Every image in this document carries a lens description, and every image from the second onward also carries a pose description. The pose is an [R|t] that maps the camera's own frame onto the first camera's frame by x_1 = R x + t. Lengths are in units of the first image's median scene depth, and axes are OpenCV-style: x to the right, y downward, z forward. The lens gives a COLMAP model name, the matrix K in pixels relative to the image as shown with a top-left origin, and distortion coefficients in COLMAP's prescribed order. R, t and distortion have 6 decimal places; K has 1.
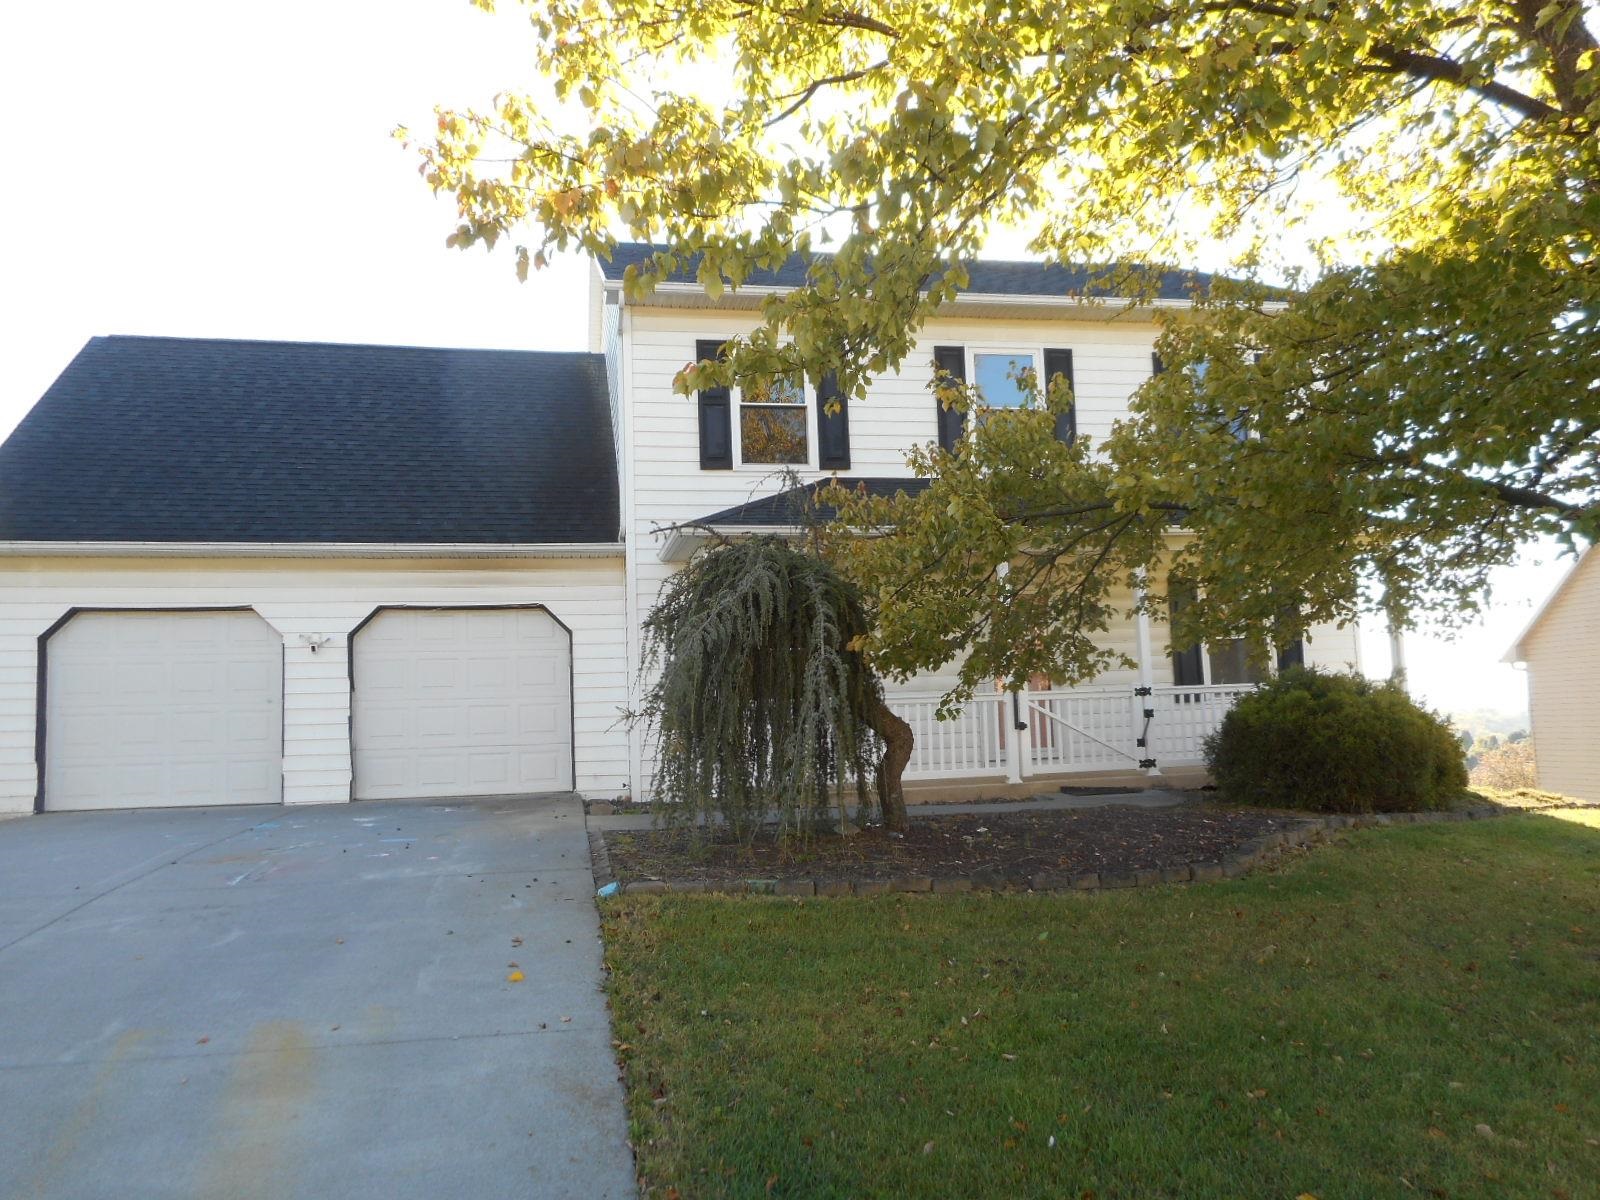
lens RADIAL K [[1210.1, 0, 796.1], [0, 1210.1, 608.8], [0, 0, 1]] dist [0.005628, -0.000224]
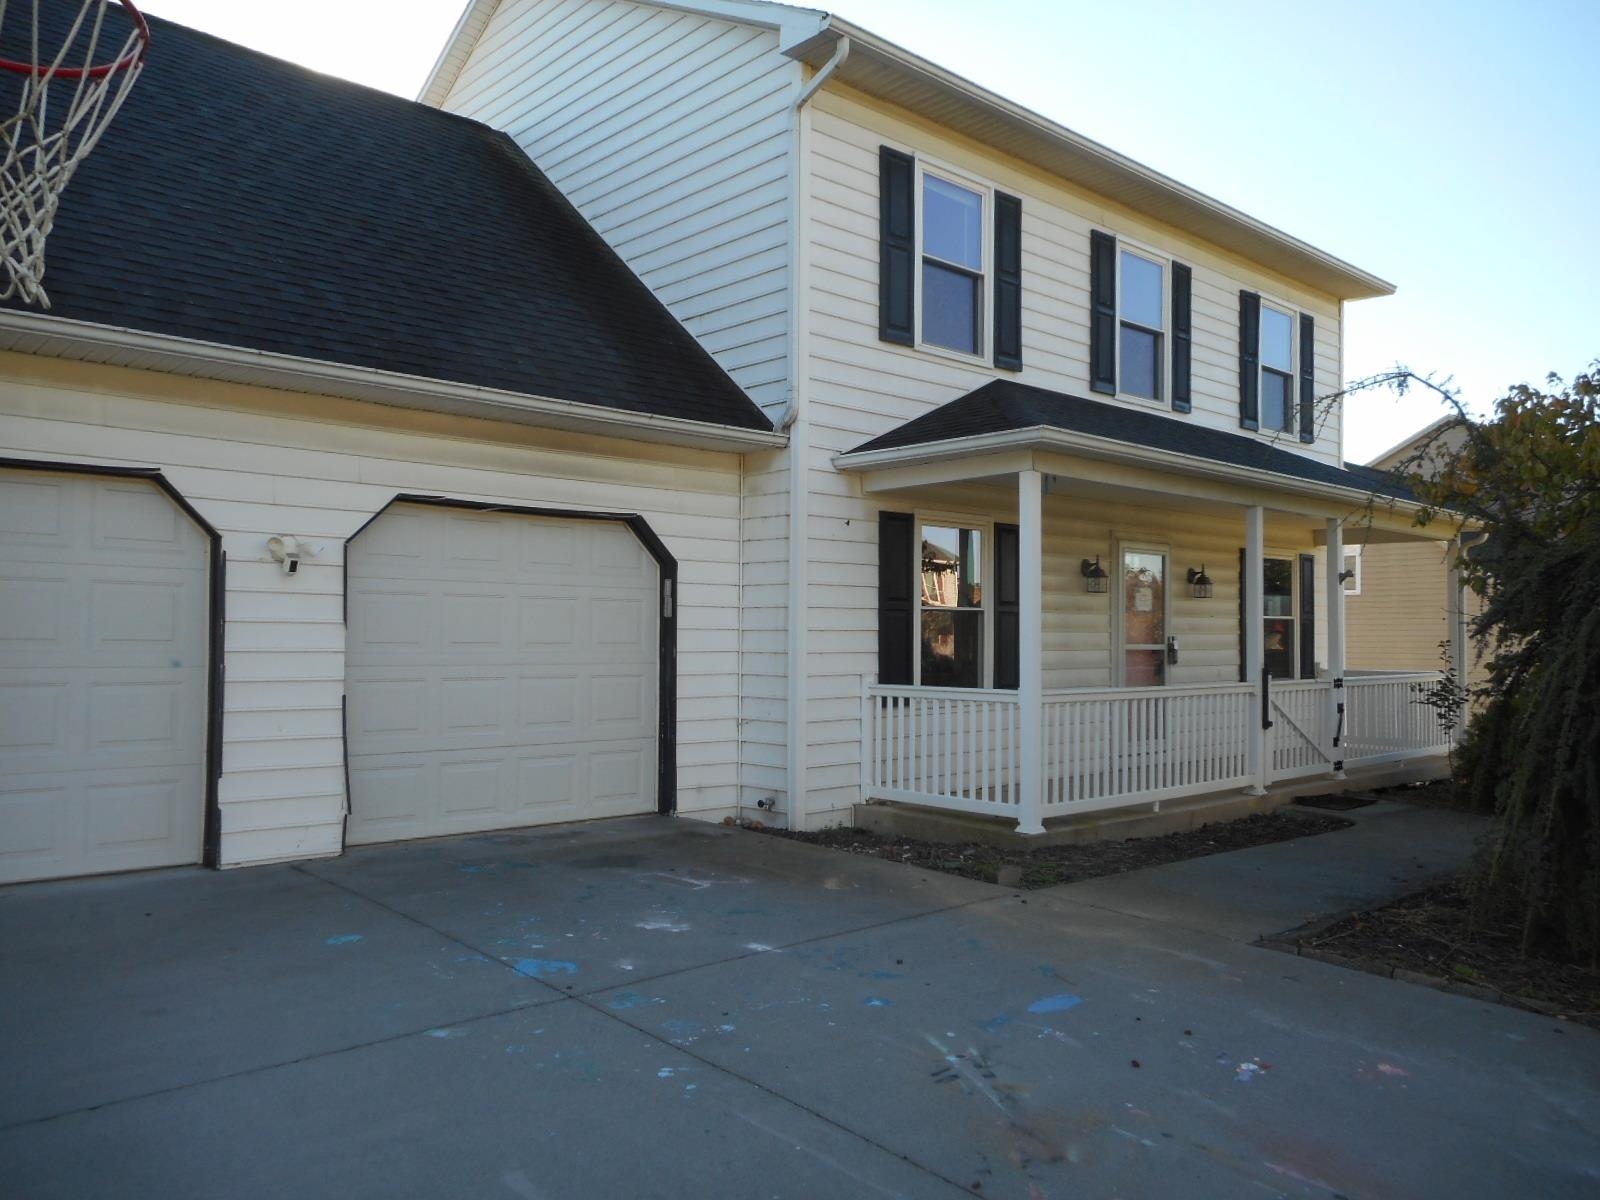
lens RADIAL K [[1210.1, 0, 796.1], [0, 1210.1, 608.8], [0, 0, 1]] dist [0.005628, -0.000224]
pose [[0.852147, 0.050082, 0.520901, -0.466536], [-0.087300, 0.995066, 0.047144, 0.007268], [-0.515969, -0.085648, 0.852314, 0.429481]]
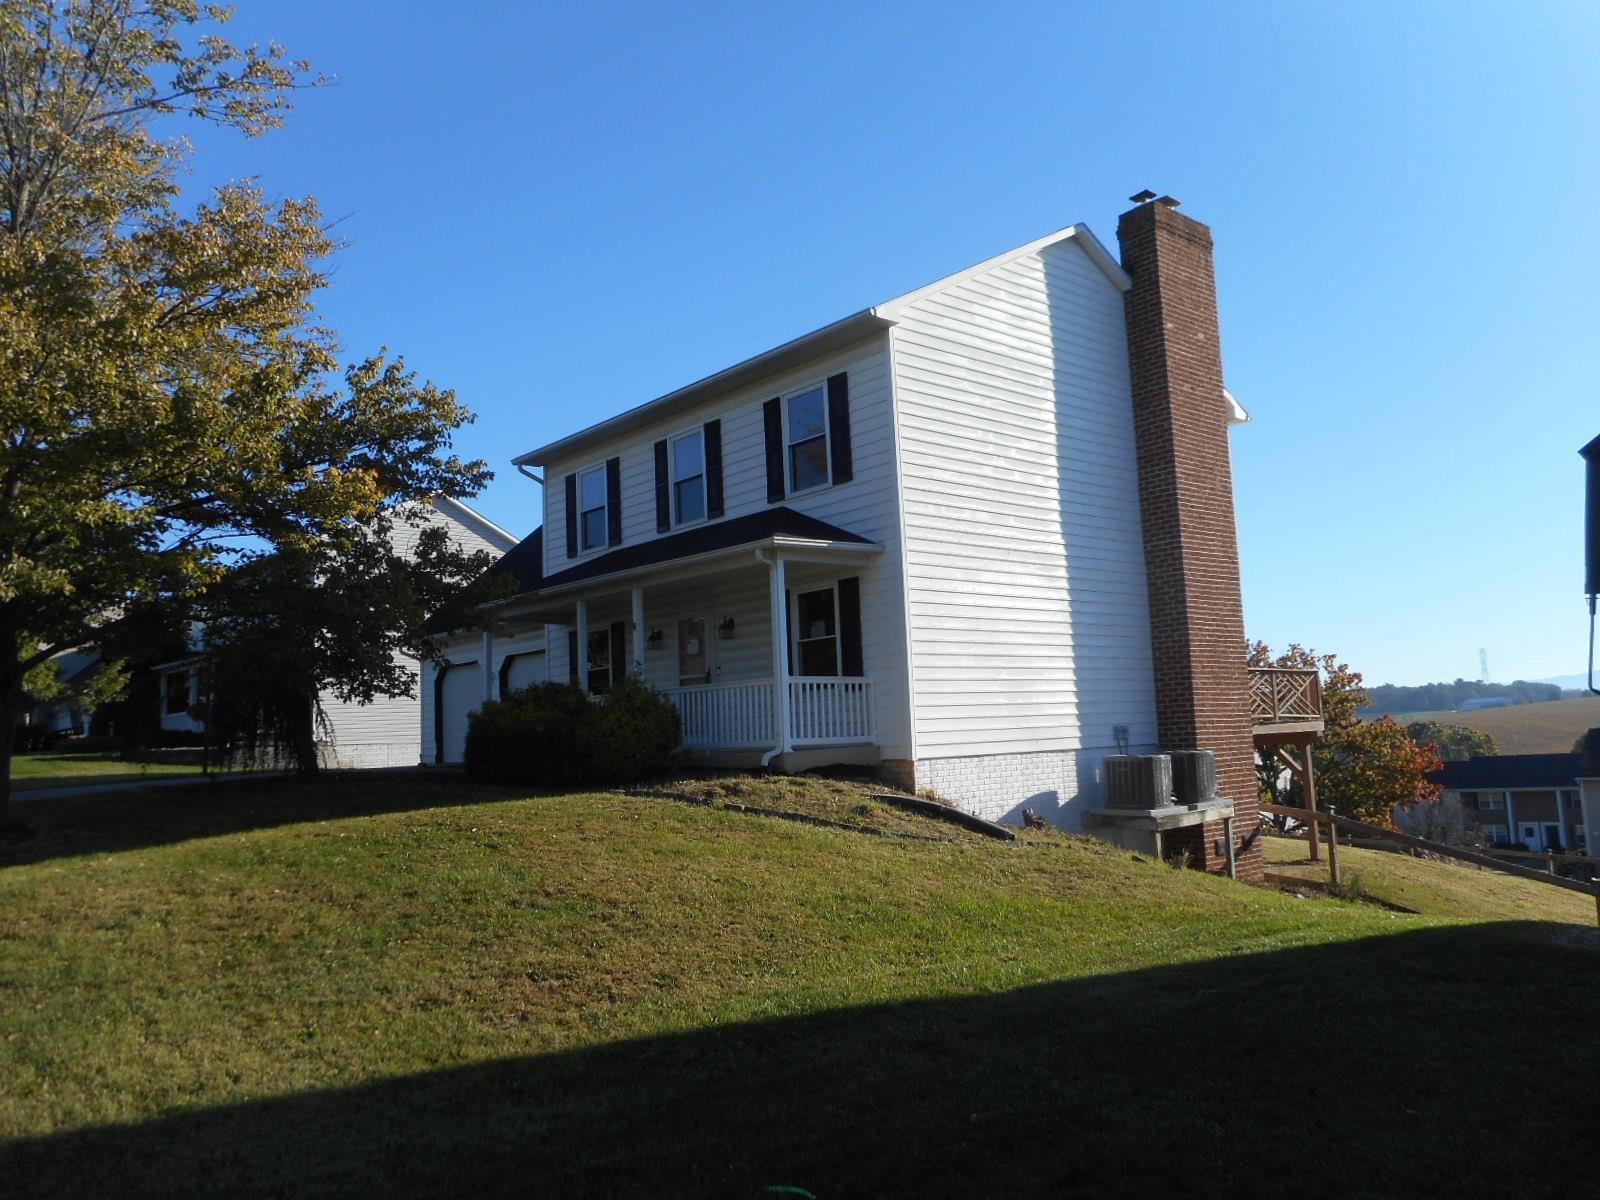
lens RADIAL K [[1210.1, 0, 796.1], [0, 1210.1, 608.8], [0, 0, 1]] dist [0.005628, -0.000224]
pose [[0.509614, -0.086791, -0.856014, 1.411461], [0.109746, 0.993330, -0.035378, 0.037683], [0.853375, -0.075915, 0.515740, 0.433394]]
